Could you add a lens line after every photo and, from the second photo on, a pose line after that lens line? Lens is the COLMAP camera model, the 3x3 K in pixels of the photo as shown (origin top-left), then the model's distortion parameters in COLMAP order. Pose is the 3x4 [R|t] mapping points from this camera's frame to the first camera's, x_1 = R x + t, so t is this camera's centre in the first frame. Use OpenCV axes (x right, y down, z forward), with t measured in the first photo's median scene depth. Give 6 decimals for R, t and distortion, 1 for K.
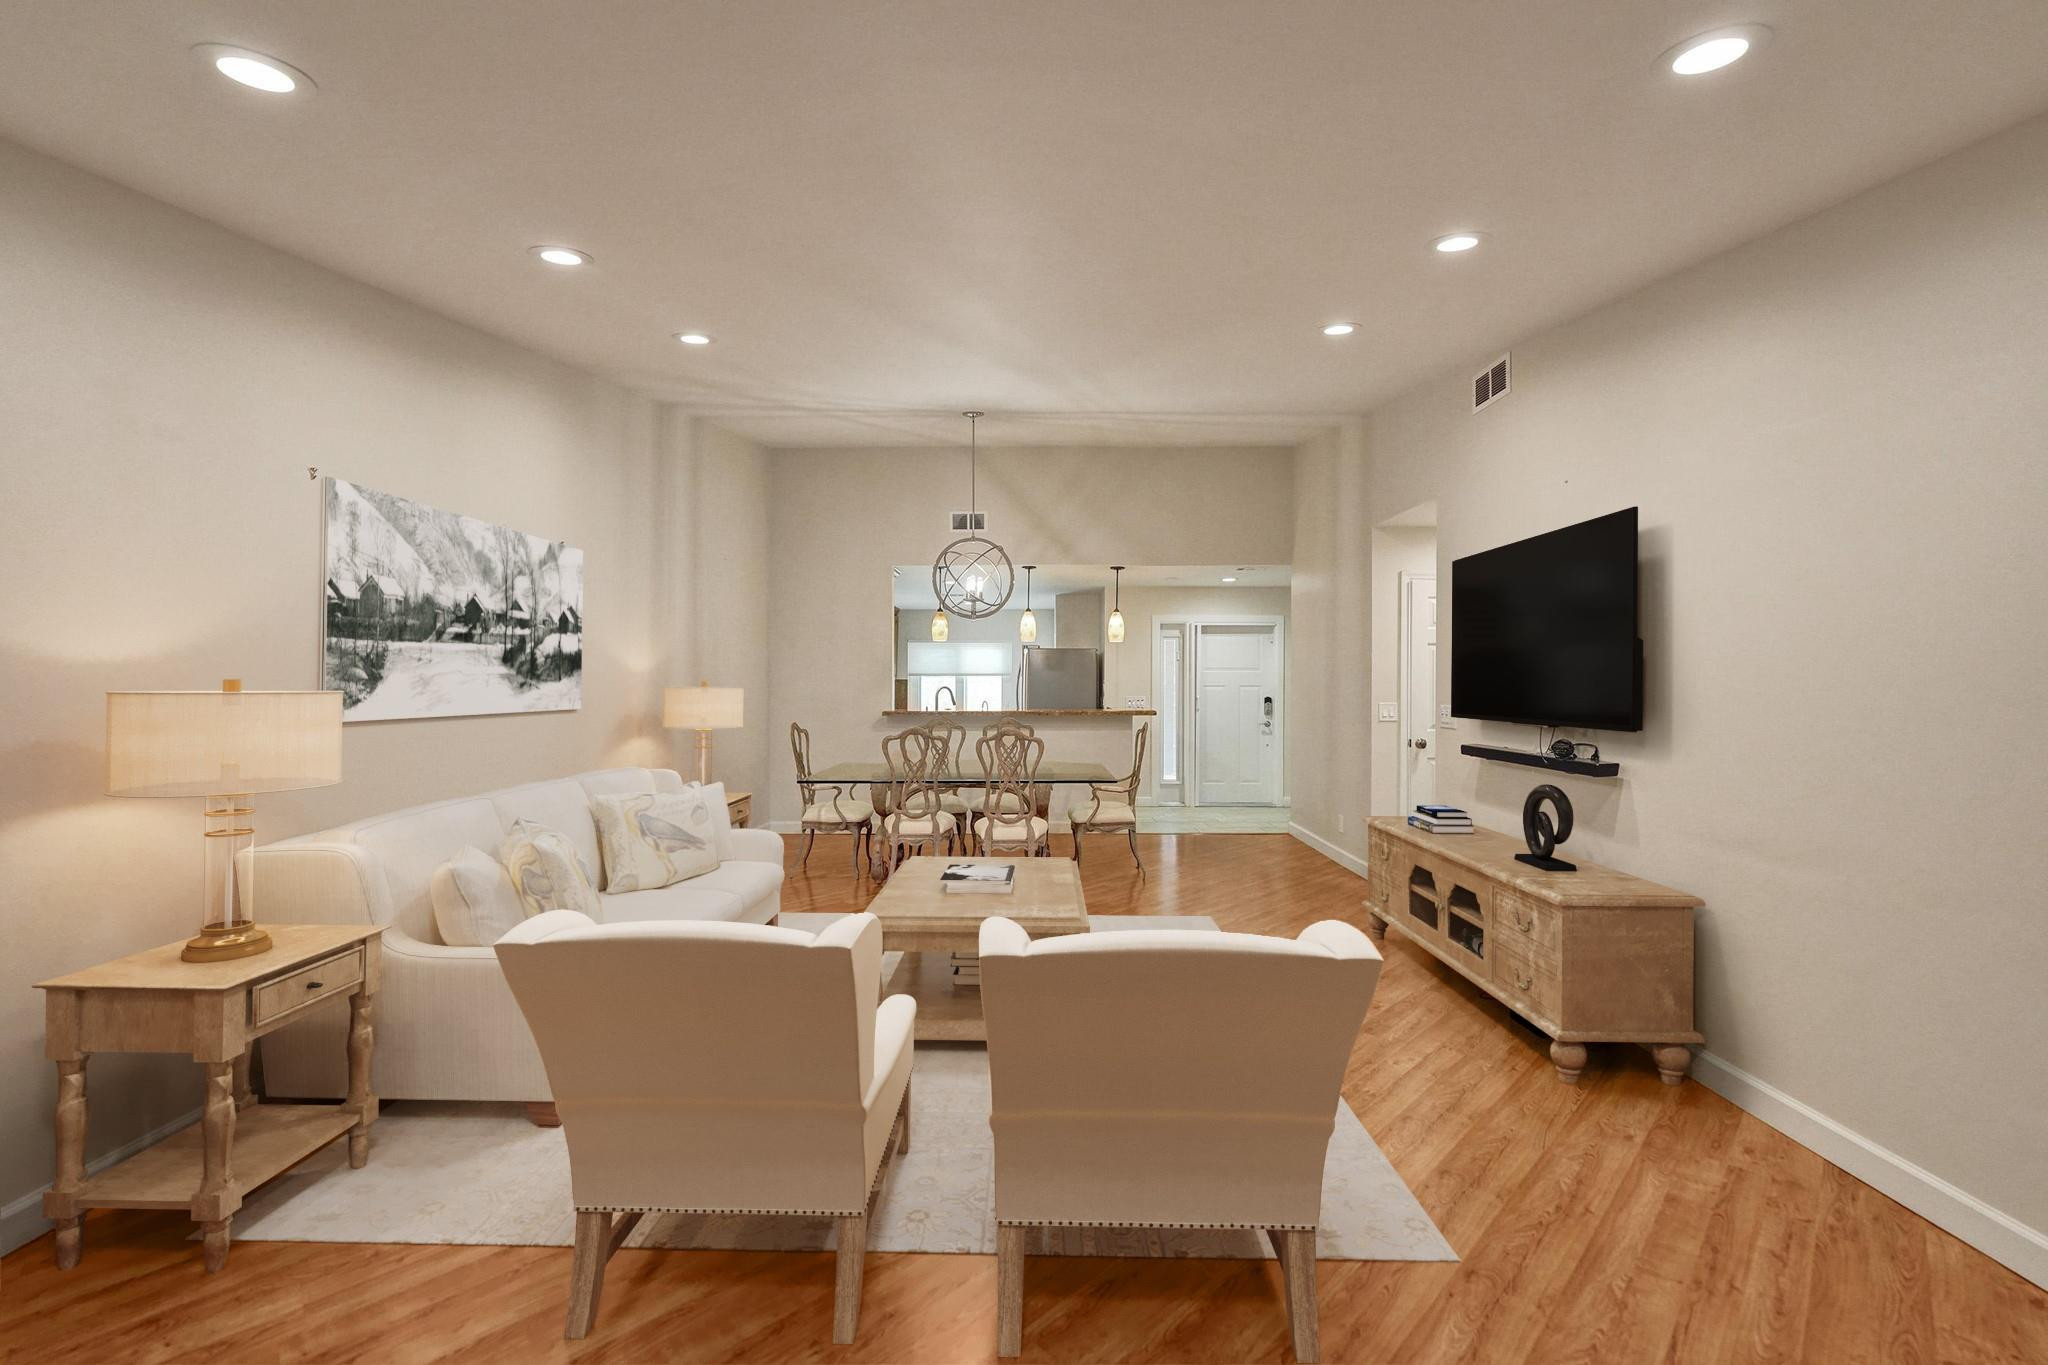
lens RADIAL K [[842.6, 0, 1024.8], [0, 842.6, 687.6], [0, 0, 1]] dist [-0.006138, 0.002071]
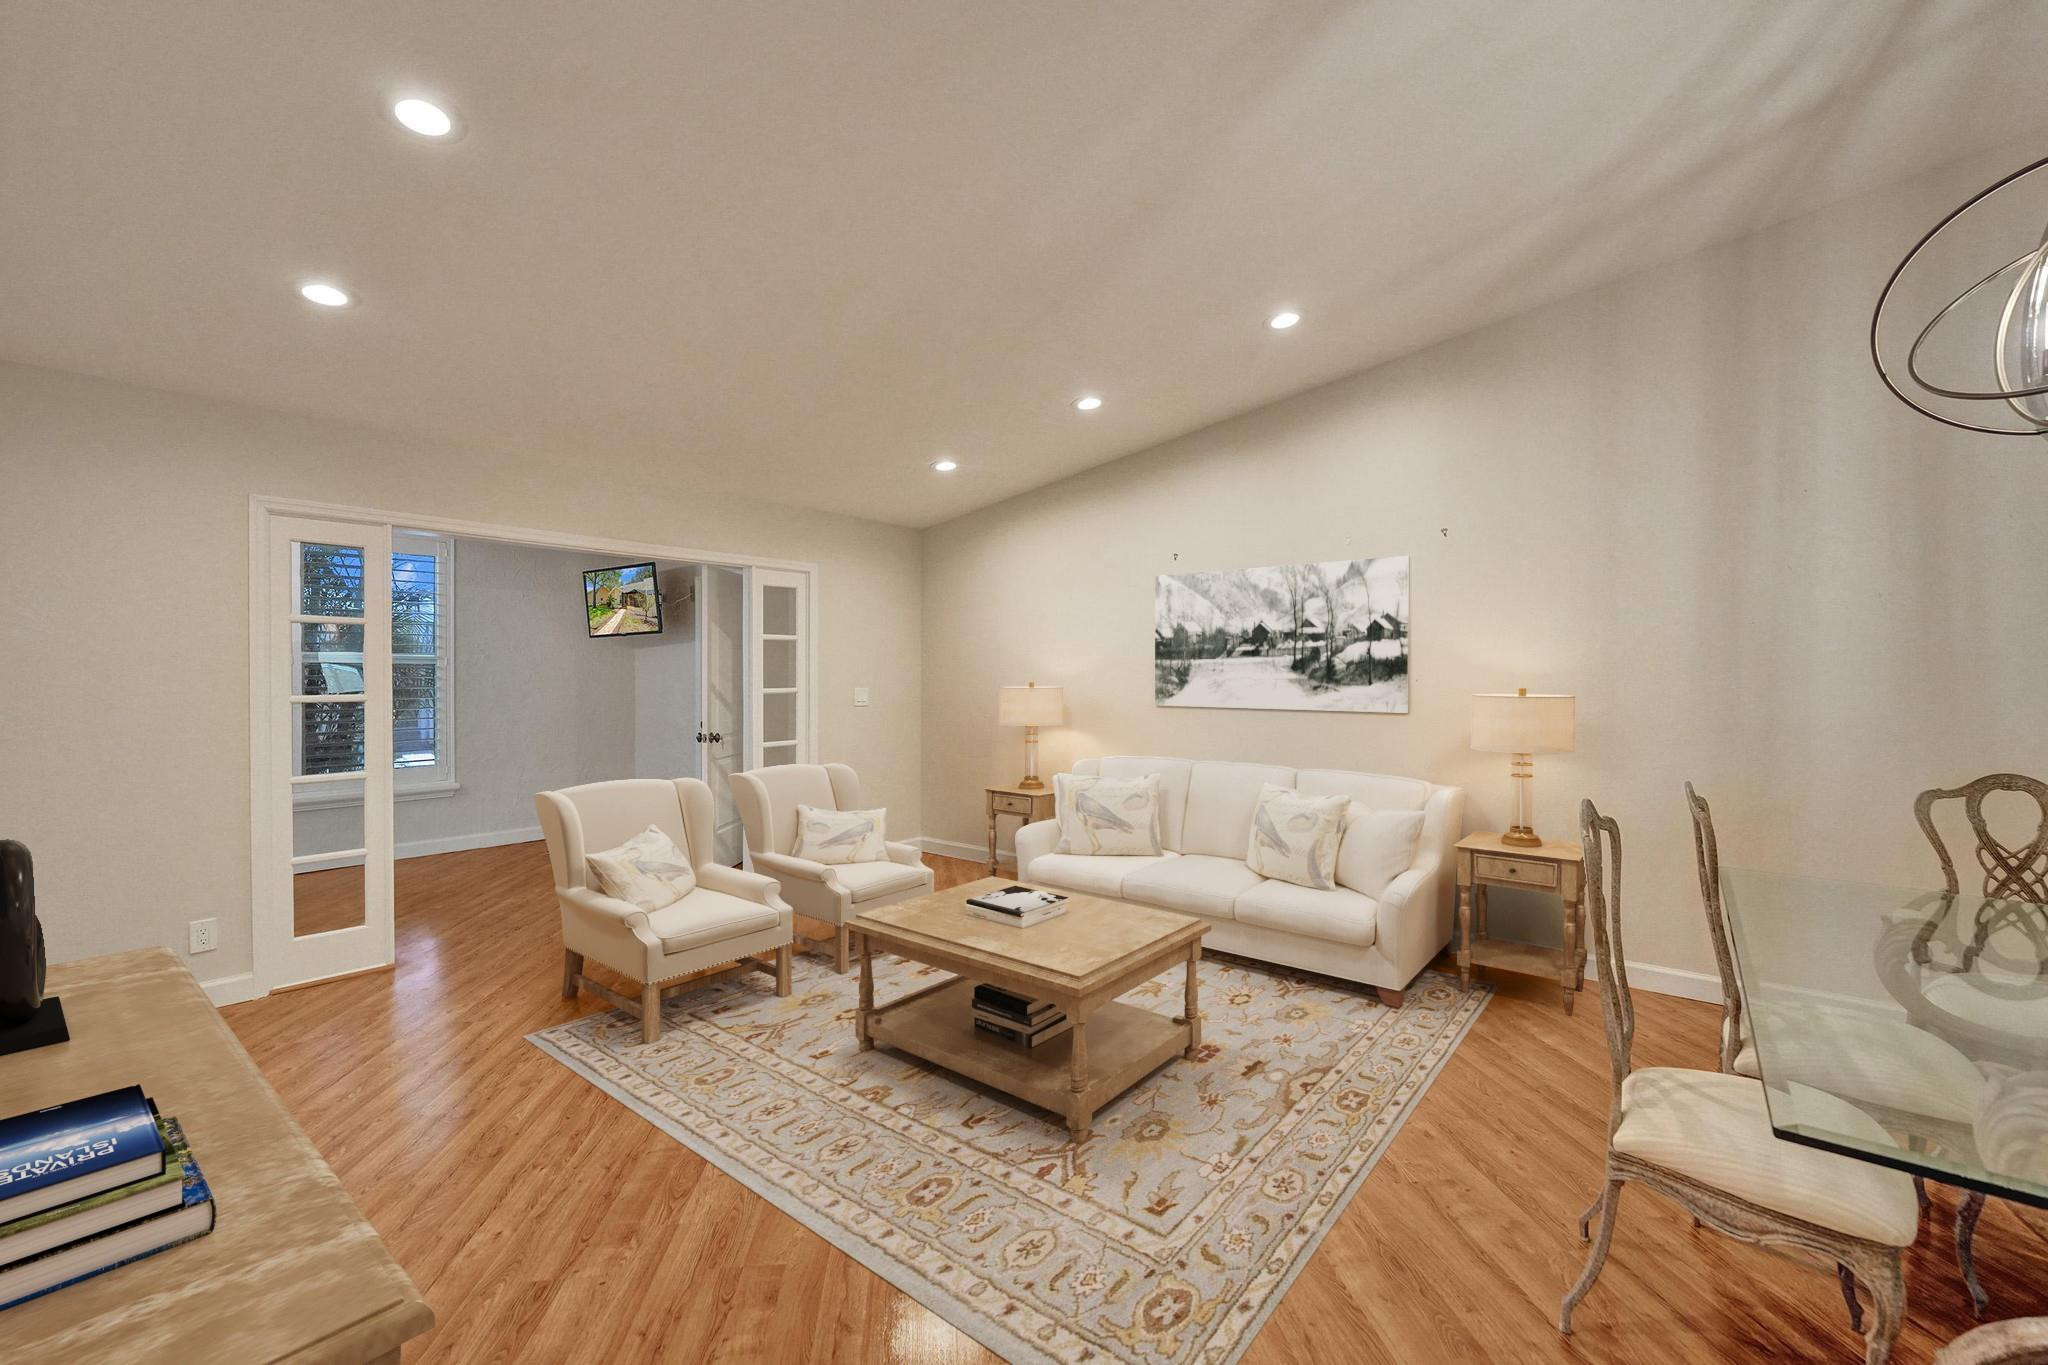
lens RADIAL K [[842.6, 0, 1033.3], [0, 842.6, 673.3], [0, 0, 1]] dist [-0.006138, 0.002071]
pose [[-0.602832, -0.010611, -0.797798, 0.657563], [-0.011978, 0.999919, -0.004248, -0.014939], [0.797778, 0.006995, -0.602910, 1.499853]]
